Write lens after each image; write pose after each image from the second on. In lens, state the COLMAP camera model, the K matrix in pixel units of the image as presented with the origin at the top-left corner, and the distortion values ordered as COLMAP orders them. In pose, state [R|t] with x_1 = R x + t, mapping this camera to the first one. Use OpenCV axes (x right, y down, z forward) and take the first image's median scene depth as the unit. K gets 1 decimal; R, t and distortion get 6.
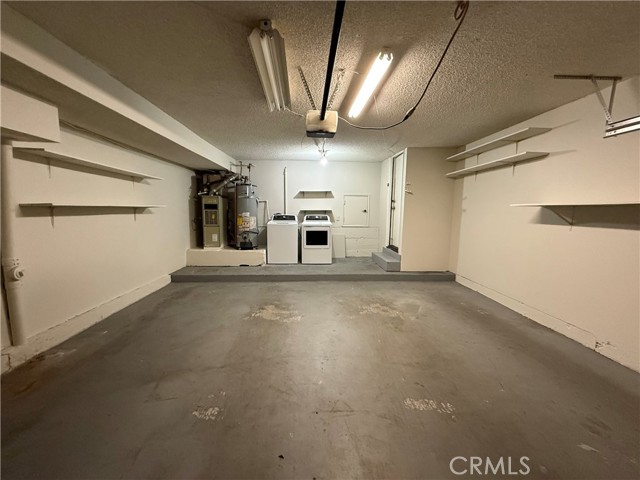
lens RADIAL K [[254.6, 0, 318.3], [0, 254.6, 239.3], [0, 0, 1]] dist [0.001139, -0.000340]
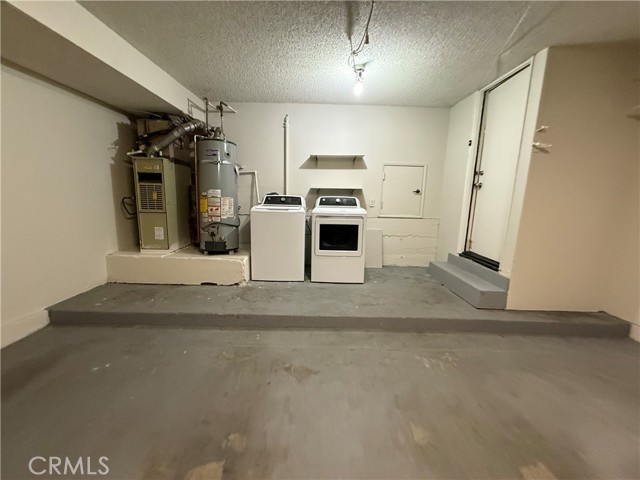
lens RADIAL K [[254.6, 0, 318.3], [0, 254.6, 239.3], [0, 0, 1]] dist [0.001139, -0.000340]
pose [[0.998977, 0.022196, -0.039412, -0.028296], [-0.020073, 0.998367, 0.053477, -0.029446], [0.040534, -0.052631, 0.997791, 0.436021]]
